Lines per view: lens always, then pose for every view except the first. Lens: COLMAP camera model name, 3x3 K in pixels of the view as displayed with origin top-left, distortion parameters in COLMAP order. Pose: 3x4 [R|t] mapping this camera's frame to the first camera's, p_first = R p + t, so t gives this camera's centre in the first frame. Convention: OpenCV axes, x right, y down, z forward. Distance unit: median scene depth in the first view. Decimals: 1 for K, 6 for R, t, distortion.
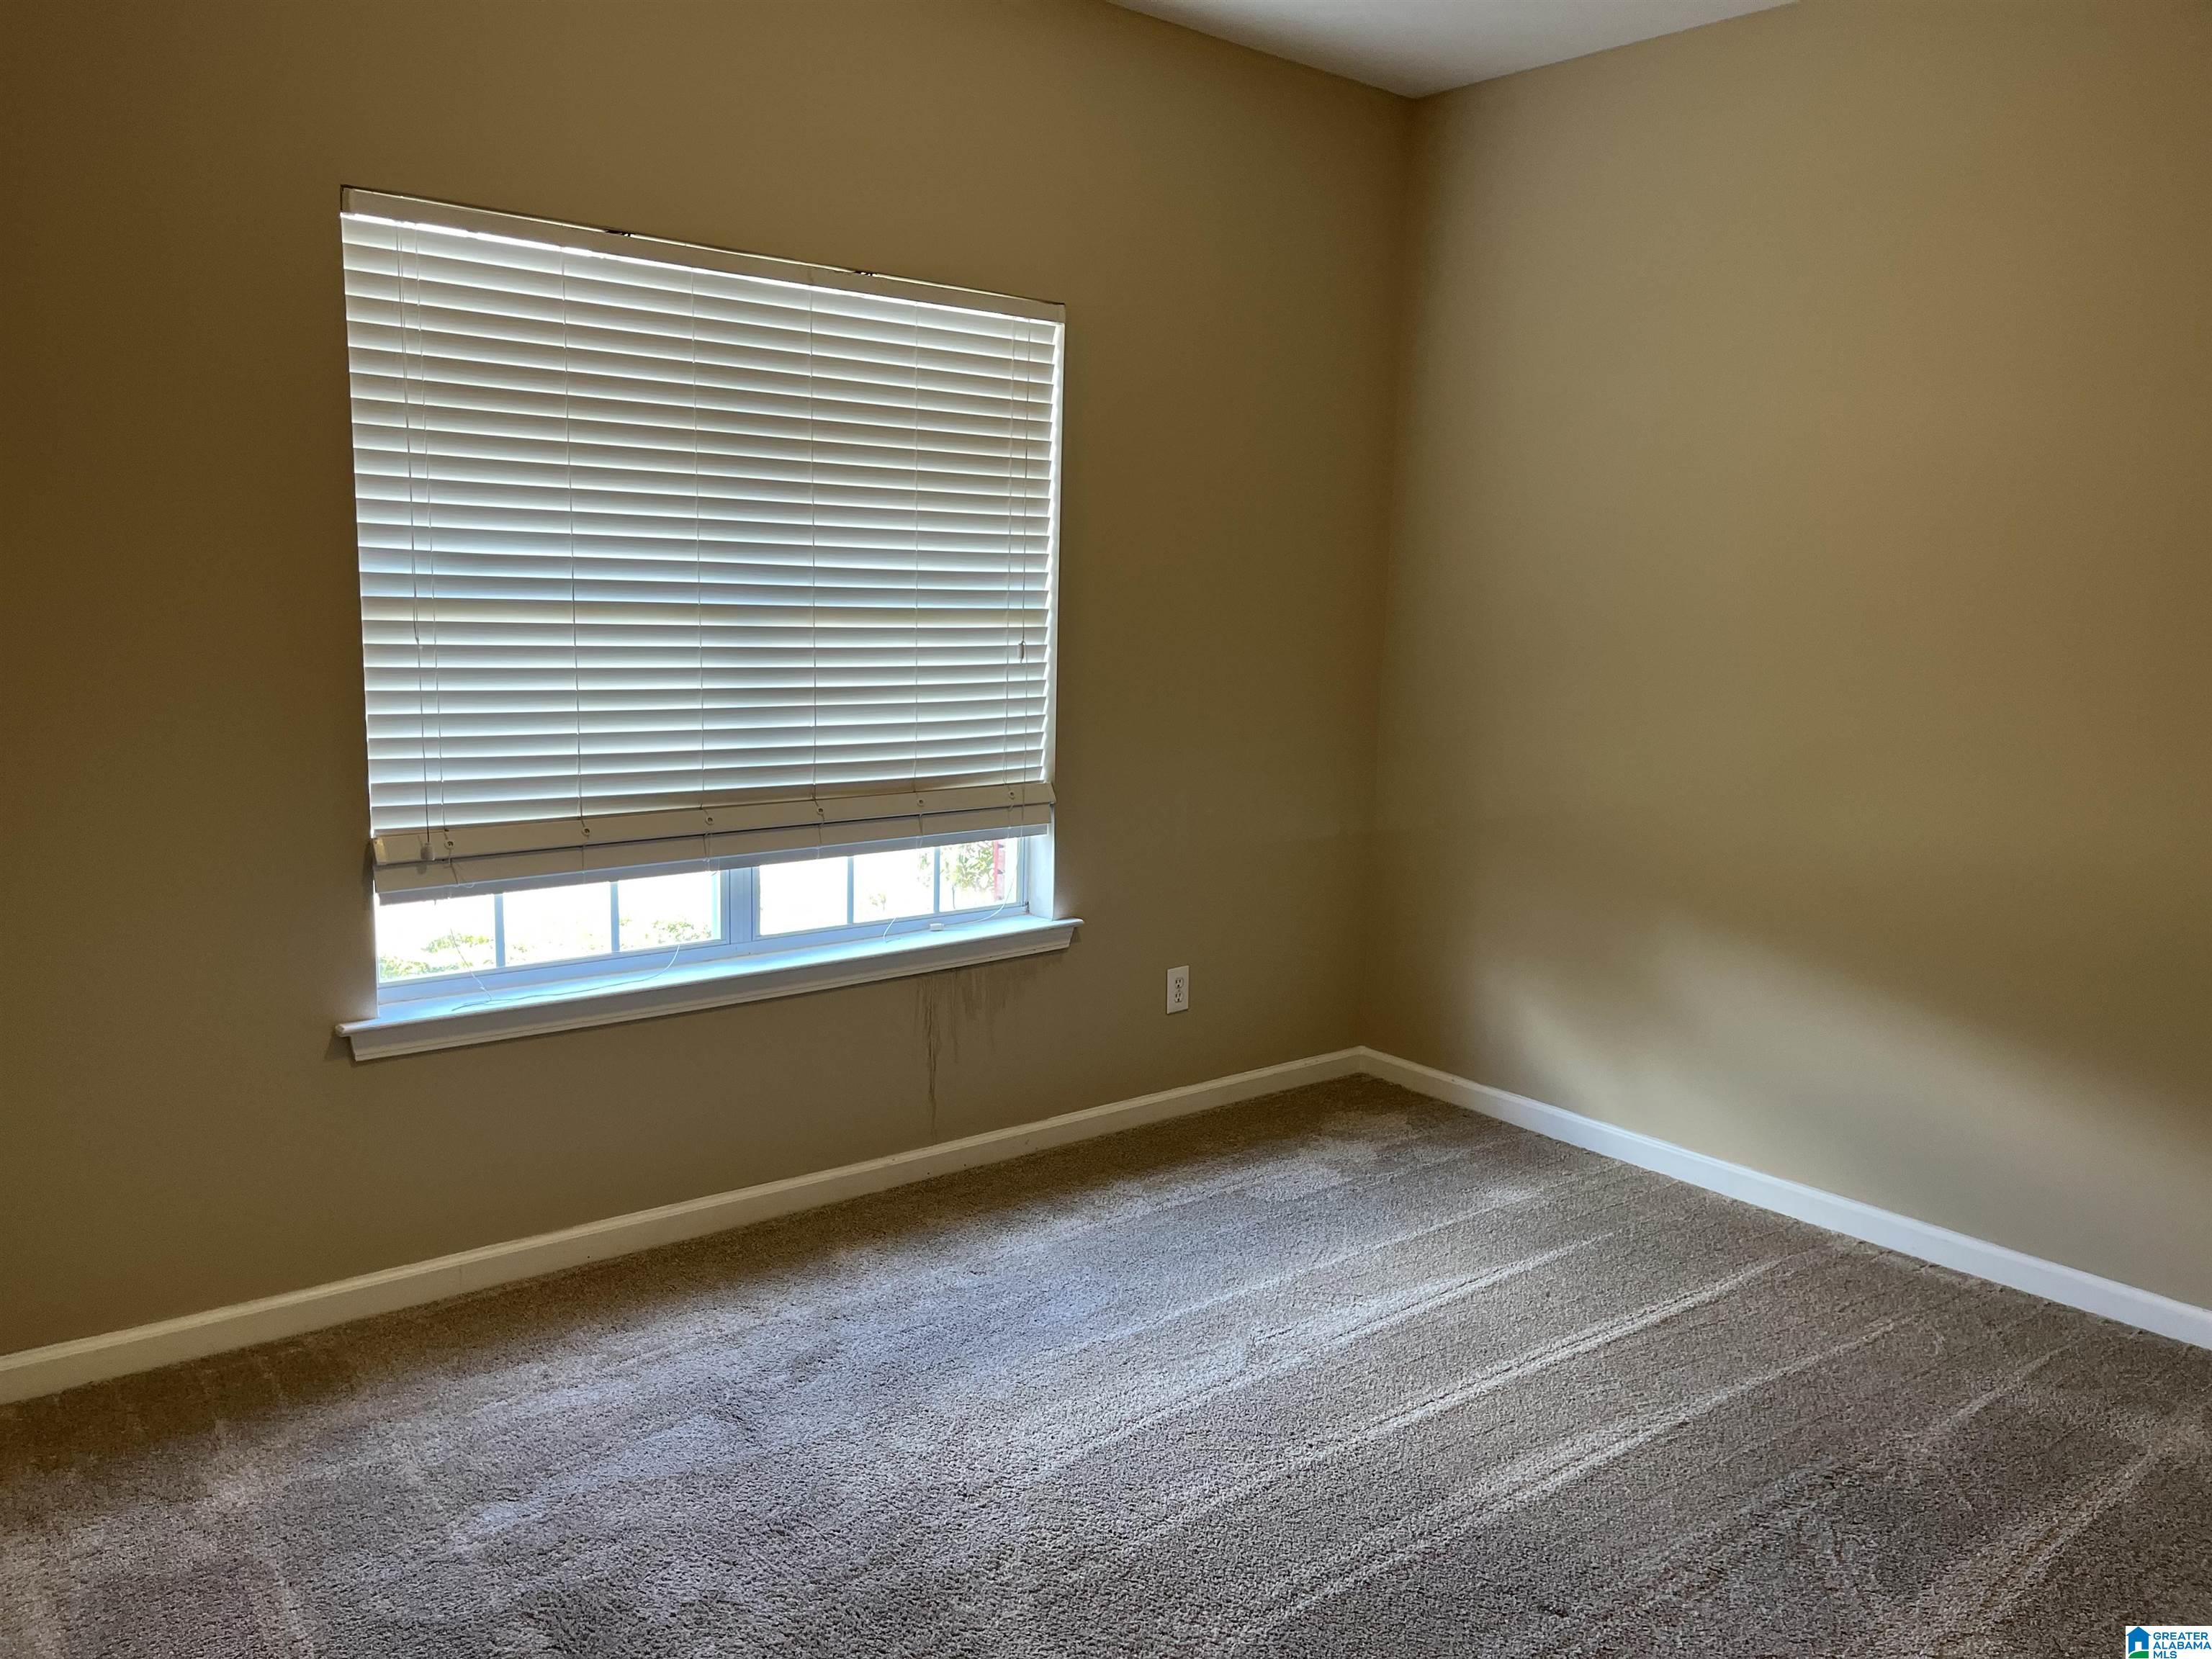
lens RADIAL K [[1656.0, 0, 1105.8], [0, 1656.0, 786.3], [0, 0, 1]] dist [0.058052, 0.000832]
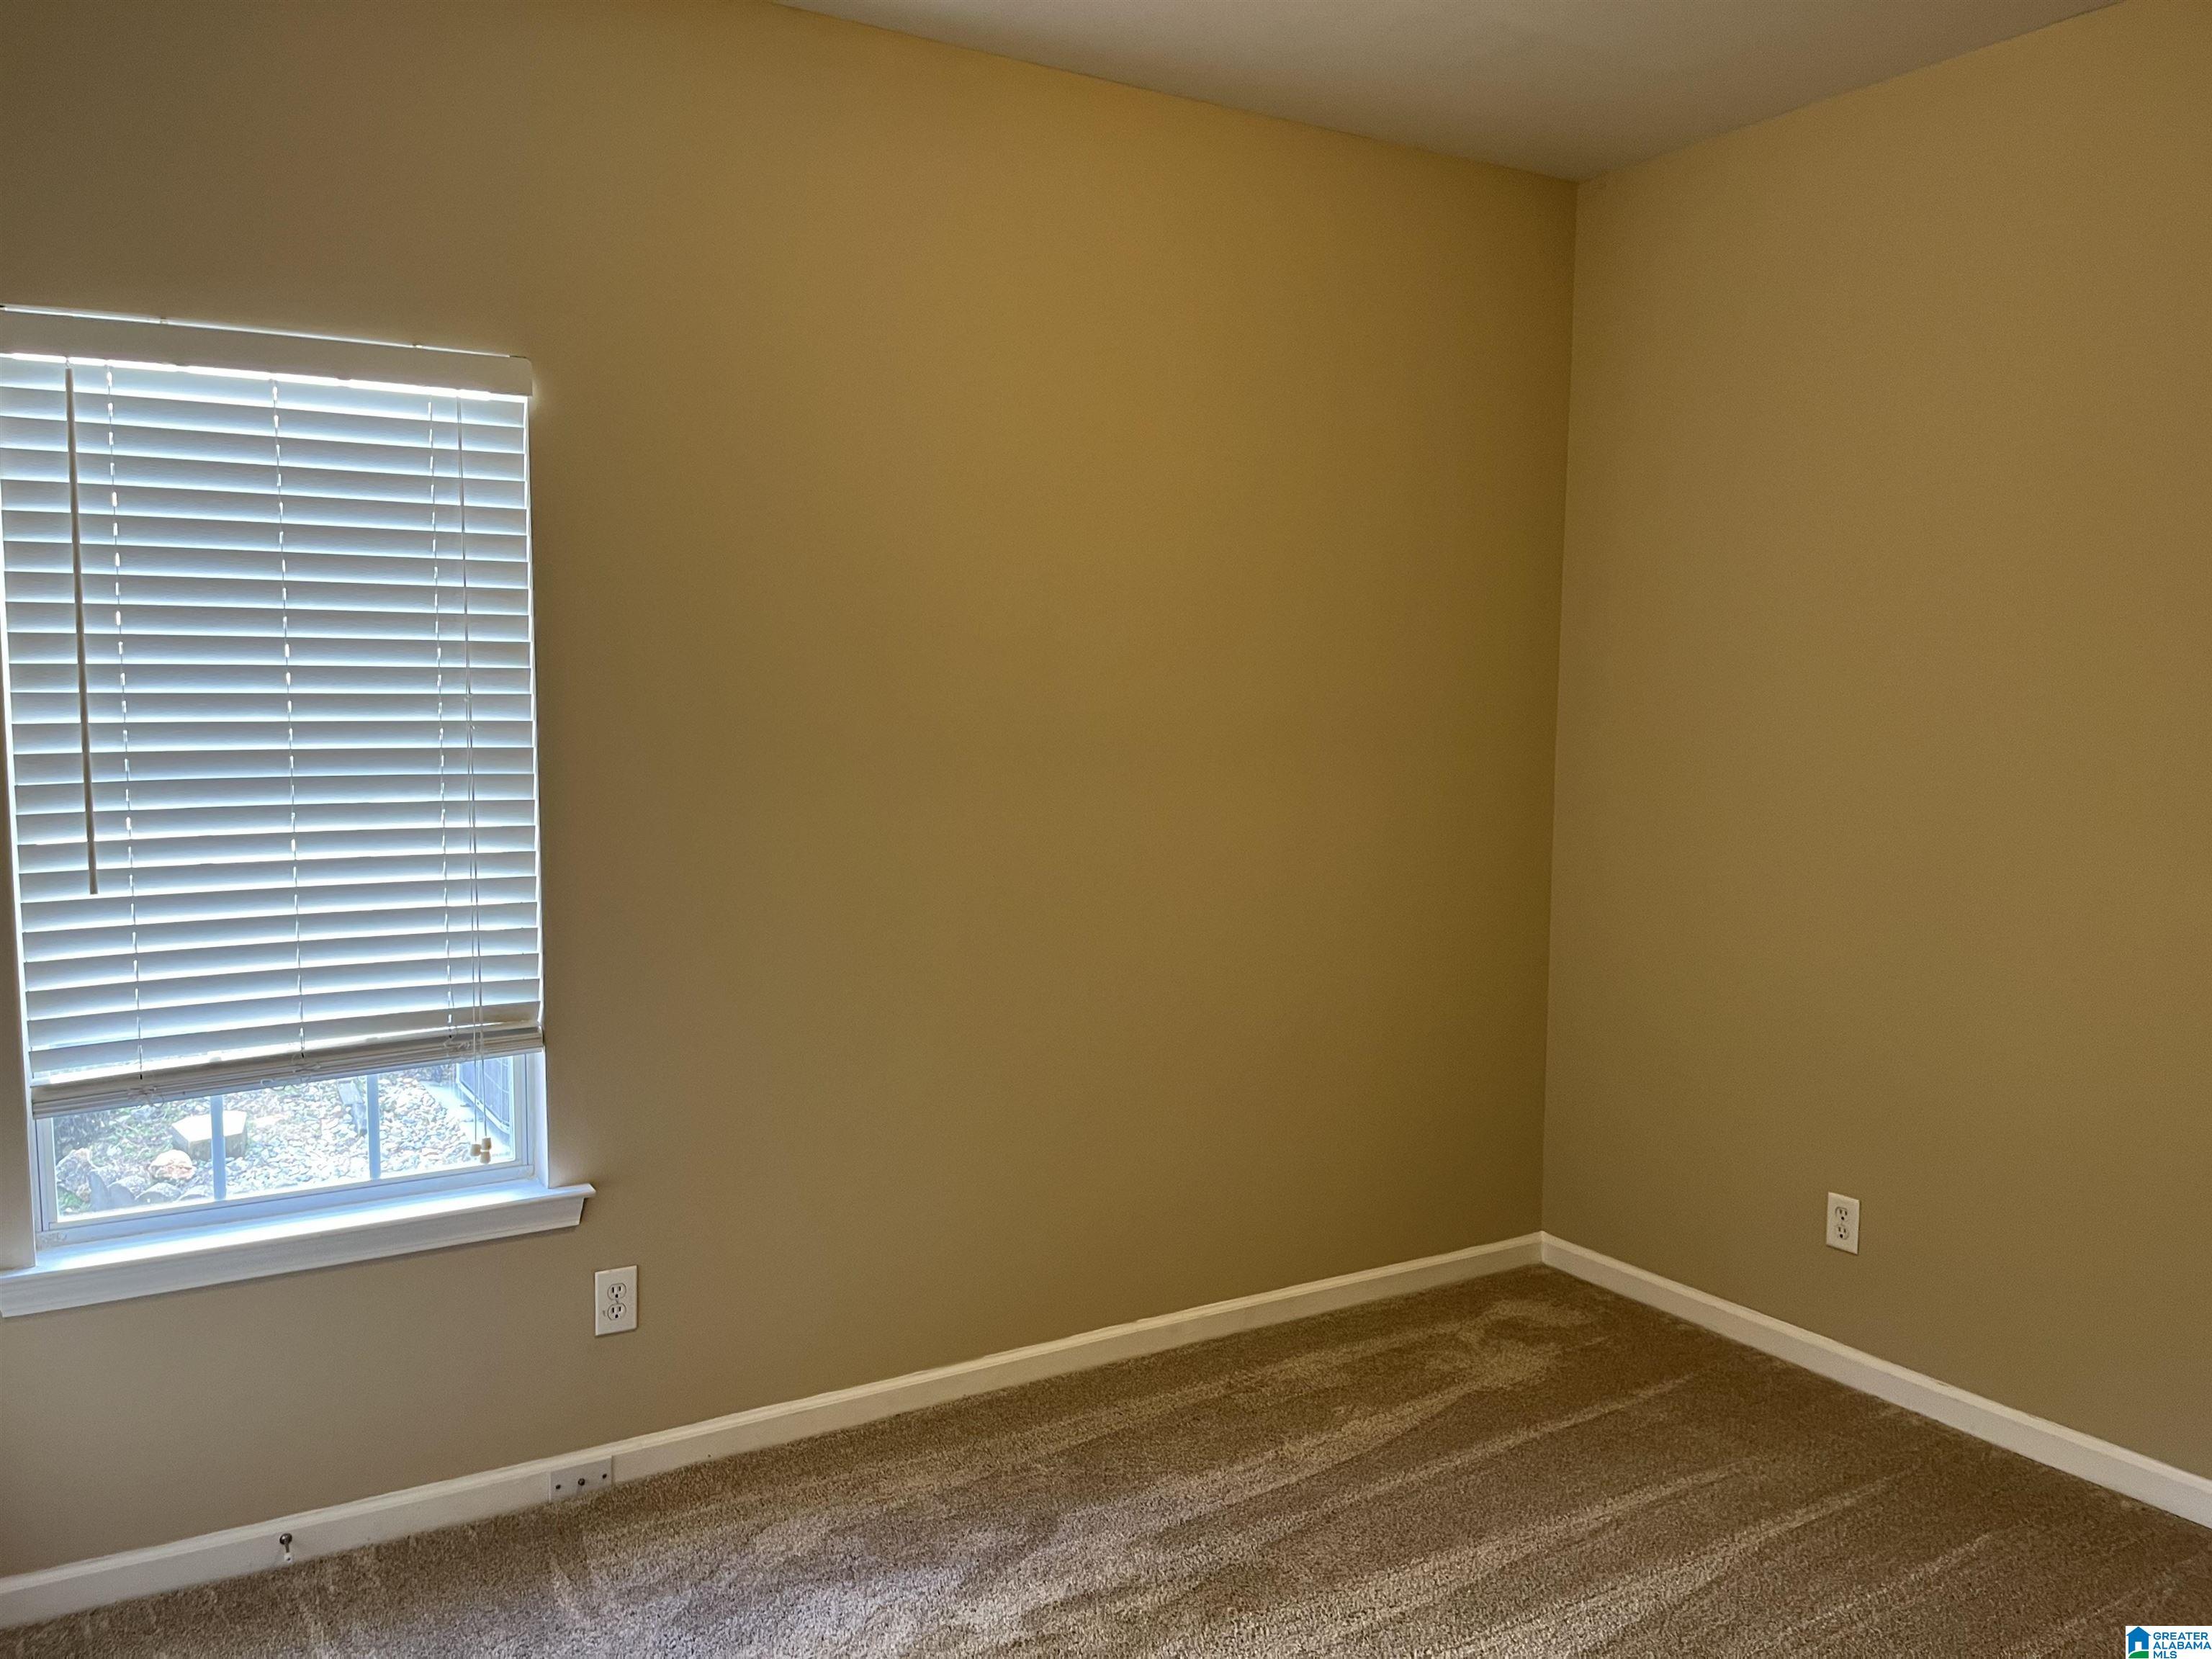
lens RADIAL K [[1700.7, 0, 1106.0], [0, 1700.7, 829.5], [0, 0, 1]] dist [0.083087, -0.108363]
pose [[0.991047, -0.025074, -0.131138, 0.214065], [0.016548, 0.997702, -0.065704, -0.016506], [0.132484, 0.062946, 0.989184, 0.172679]]
